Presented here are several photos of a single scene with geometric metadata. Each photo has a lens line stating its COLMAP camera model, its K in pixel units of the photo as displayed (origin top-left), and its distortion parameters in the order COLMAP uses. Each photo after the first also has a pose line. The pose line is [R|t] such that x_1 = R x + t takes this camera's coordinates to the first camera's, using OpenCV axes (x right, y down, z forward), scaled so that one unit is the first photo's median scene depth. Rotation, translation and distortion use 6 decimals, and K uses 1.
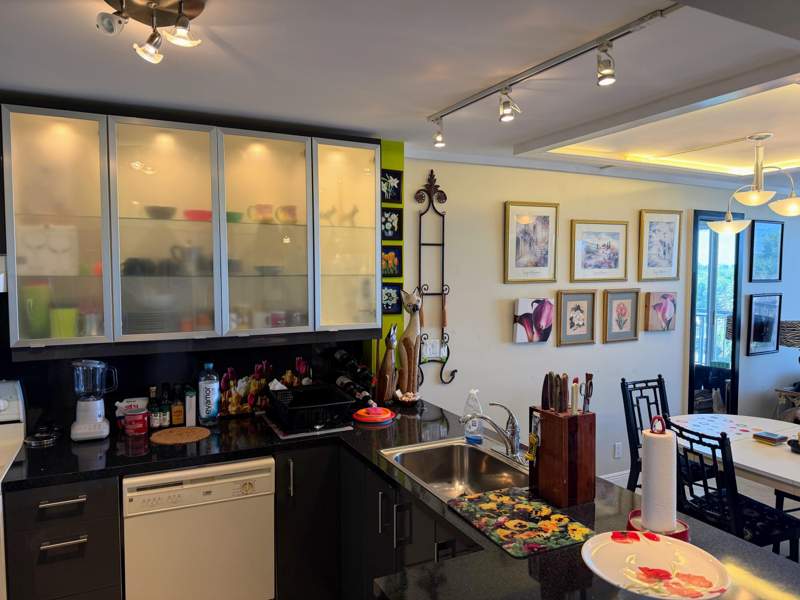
lens RADIAL K [[561.3, 0, 410.6], [0, 561.3, 303.8], [0, 0, 1]] dist [0.075792, -0.105648]
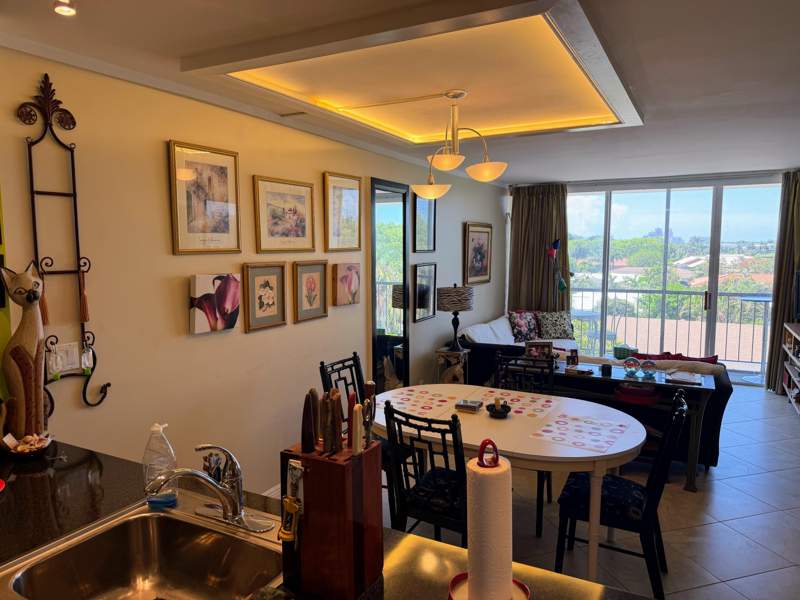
lens RADIAL K [[561.3, 0, 410.6], [0, 561.3, 303.8], [0, 0, 1]] dist [0.075792, -0.105648]
pose [[0.819578, -0.063730, 0.569412, -0.004636], [0.038882, 0.997690, 0.055700, -0.001837], [-0.571647, -0.023511, 0.820163, 0.215005]]
